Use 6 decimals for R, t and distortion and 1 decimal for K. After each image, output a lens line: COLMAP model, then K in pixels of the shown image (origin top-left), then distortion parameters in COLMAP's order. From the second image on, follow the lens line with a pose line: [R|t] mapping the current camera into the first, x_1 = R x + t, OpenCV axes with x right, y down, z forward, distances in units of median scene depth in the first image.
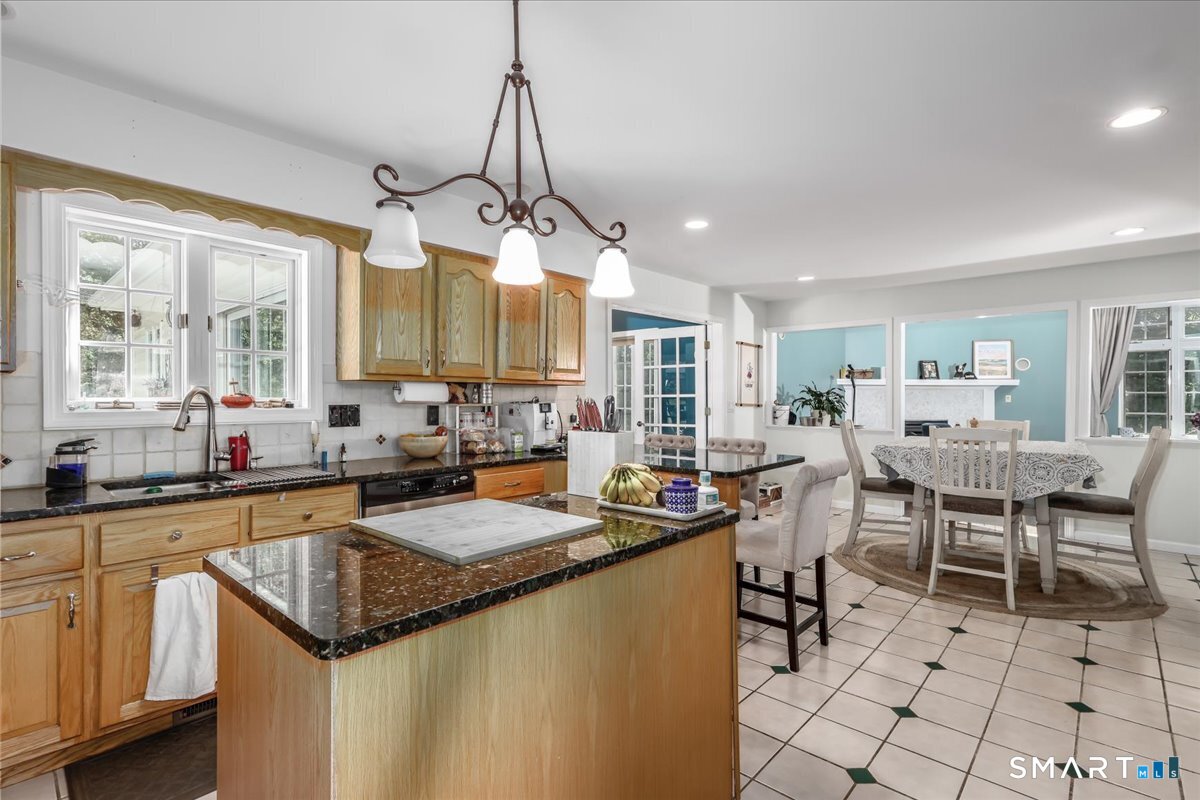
lens RADIAL K [[558.0, 0, 600.0], [0, 558.0, 400.0], [0, 0, 1]] dist [-0.000372, 0.000077]
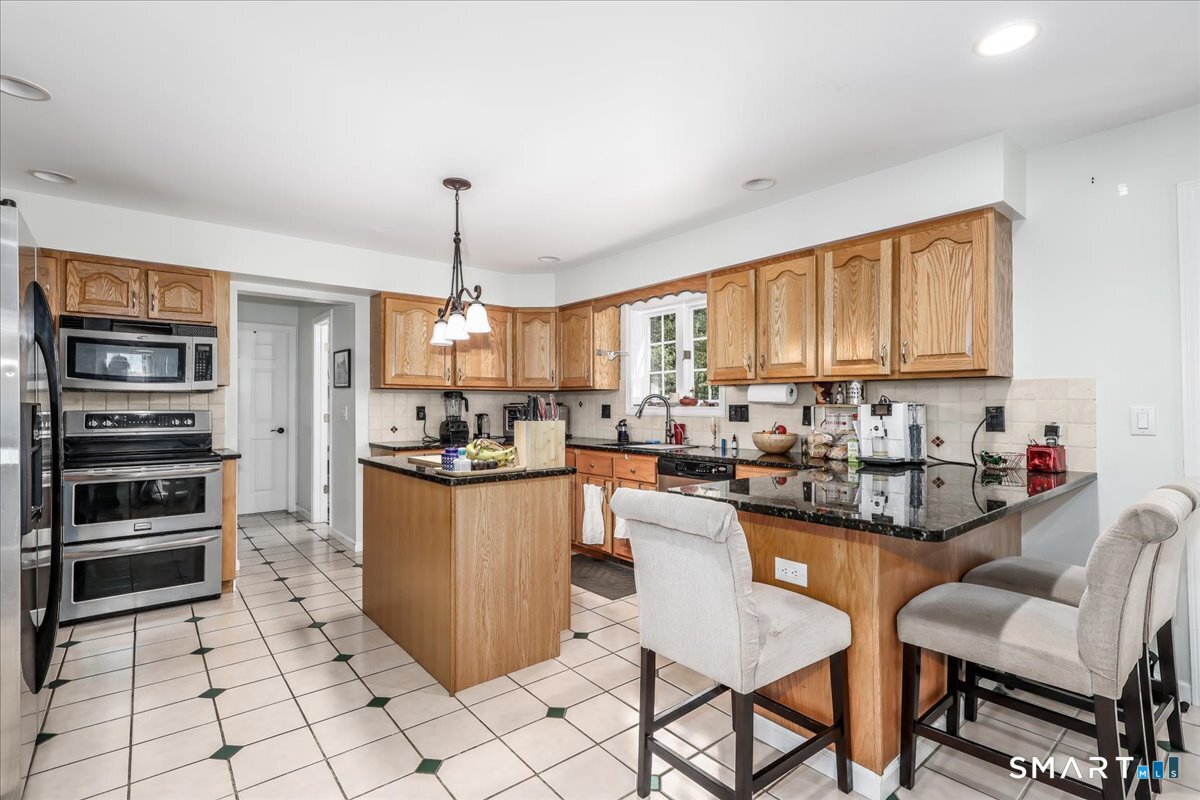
lens RADIAL K [[554.8, 0, 600.0], [0, 554.8, 400.0], [0, 0, 1]] dist [0.000277, 0.000208]
pose [[-0.140605, -0.009477, -0.990020, 0.848118], [-0.004626, 0.999950, -0.008915, 0.010942], [0.990055, 0.003326, -0.140642, 0.861358]]
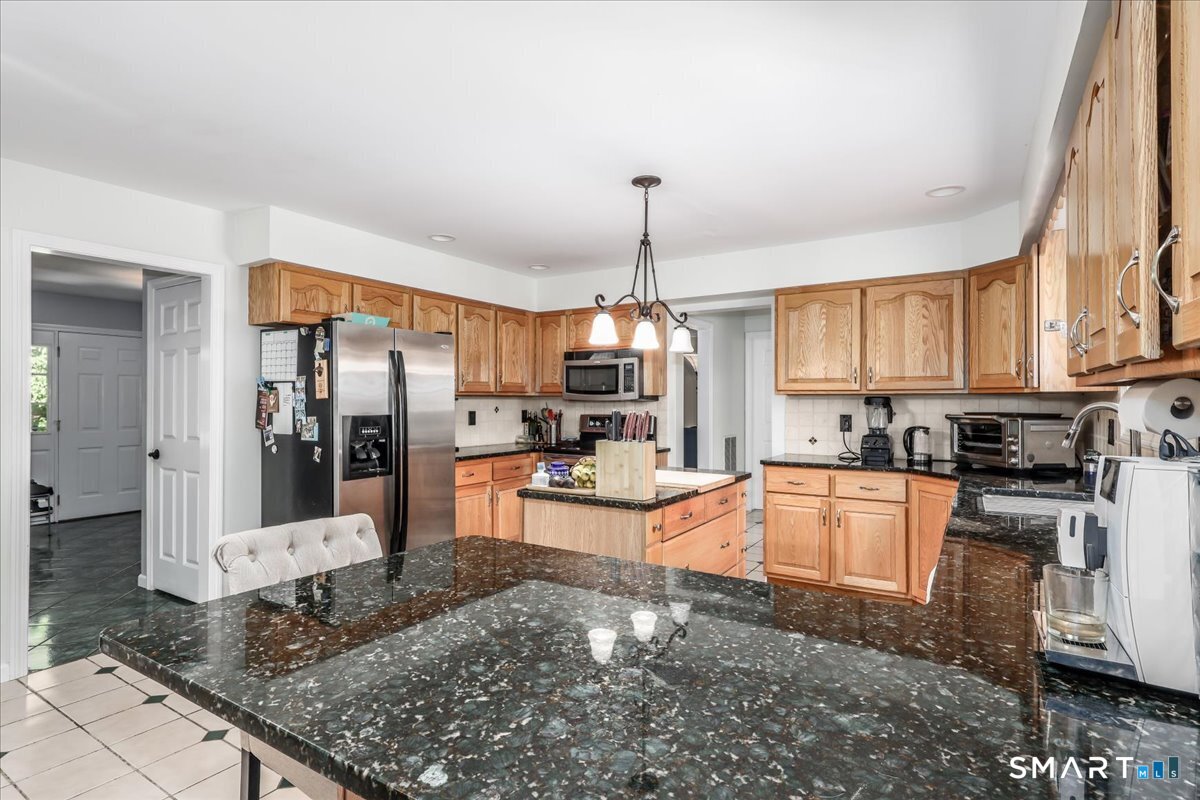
lens RADIAL K [[606.9, 0, 600.0], [0, 606.9, 400.0], [0, 0, 1]] dist [-0.001490, -0.000702]
pose [[-0.984715, -0.001059, -0.174169, 0.174098], [-0.001802, 0.999990, 0.004110, -0.022358], [0.174162, 0.004361, -0.984707, 1.437608]]
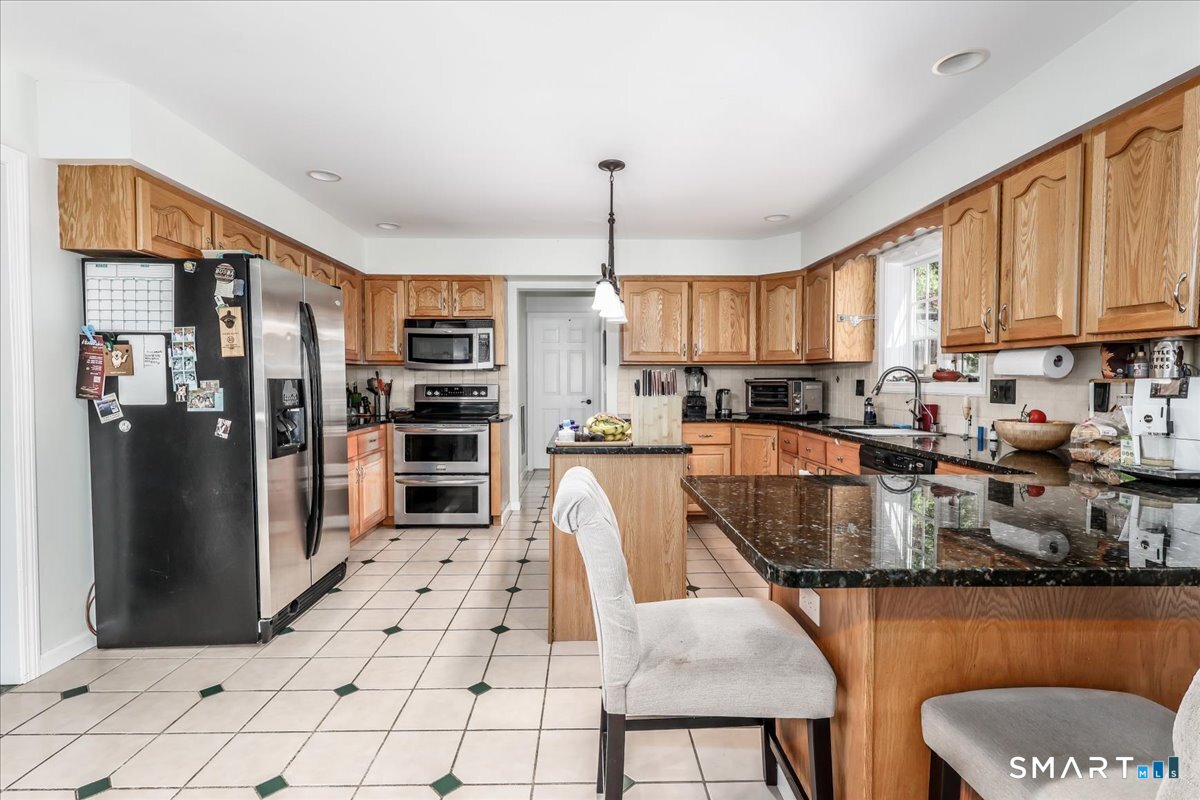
lens RADIAL K [[558.0, 0, 600.0], [0, 558.0, 400.0], [0, 0, 1]] dist [-0.000372, 0.000077]
pose [[-0.721693, 0.023898, -0.691801, 0.647462], [-0.003251, 0.999276, 0.037911, 0.009891], [0.692206, 0.029609, -0.721093, 1.198589]]
